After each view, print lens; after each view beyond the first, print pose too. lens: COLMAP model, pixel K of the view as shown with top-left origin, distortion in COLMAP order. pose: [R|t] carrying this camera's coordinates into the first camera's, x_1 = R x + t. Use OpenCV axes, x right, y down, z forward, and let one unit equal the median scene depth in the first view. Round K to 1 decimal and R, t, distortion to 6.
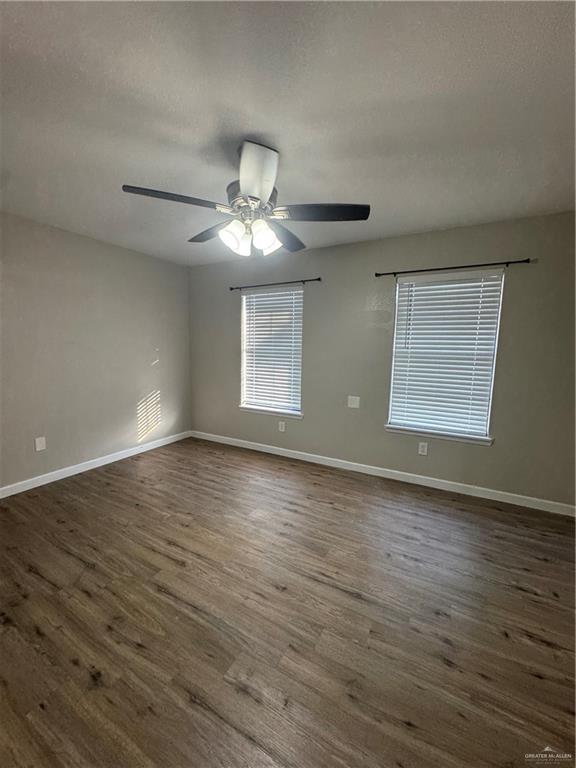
lens RADIAL K [[306.4, 0, 288.2], [0, 306.4, 383.3], [0, 0, 1]] dist [-0.014502, -0.000009]
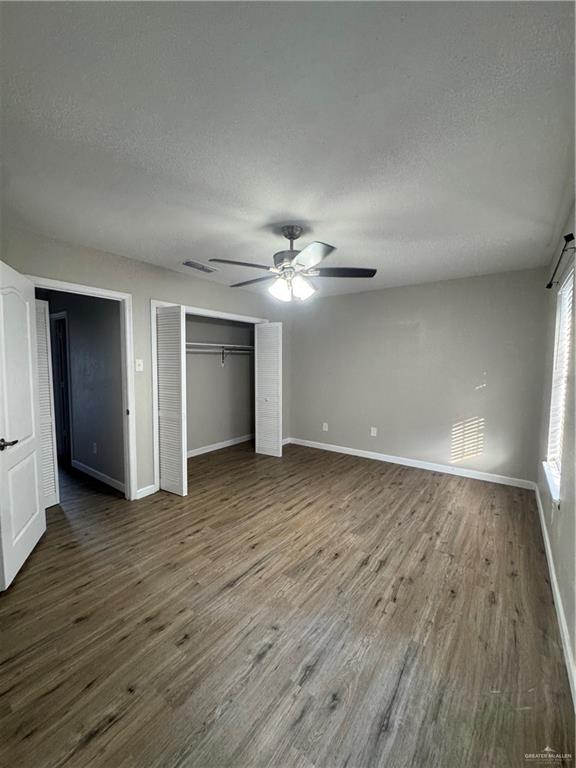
lens RADIAL K [[306.4, 0, 288.3], [0, 306.4, 384.1], [0, 0, 1]] dist [-0.014502, -0.000009]
pose [[-0.128369, 0.054518, -0.990227, 1.013504], [-0.129471, 0.989021, 0.071236, -0.123773], [0.983239, 0.137351, -0.119901, 0.976621]]
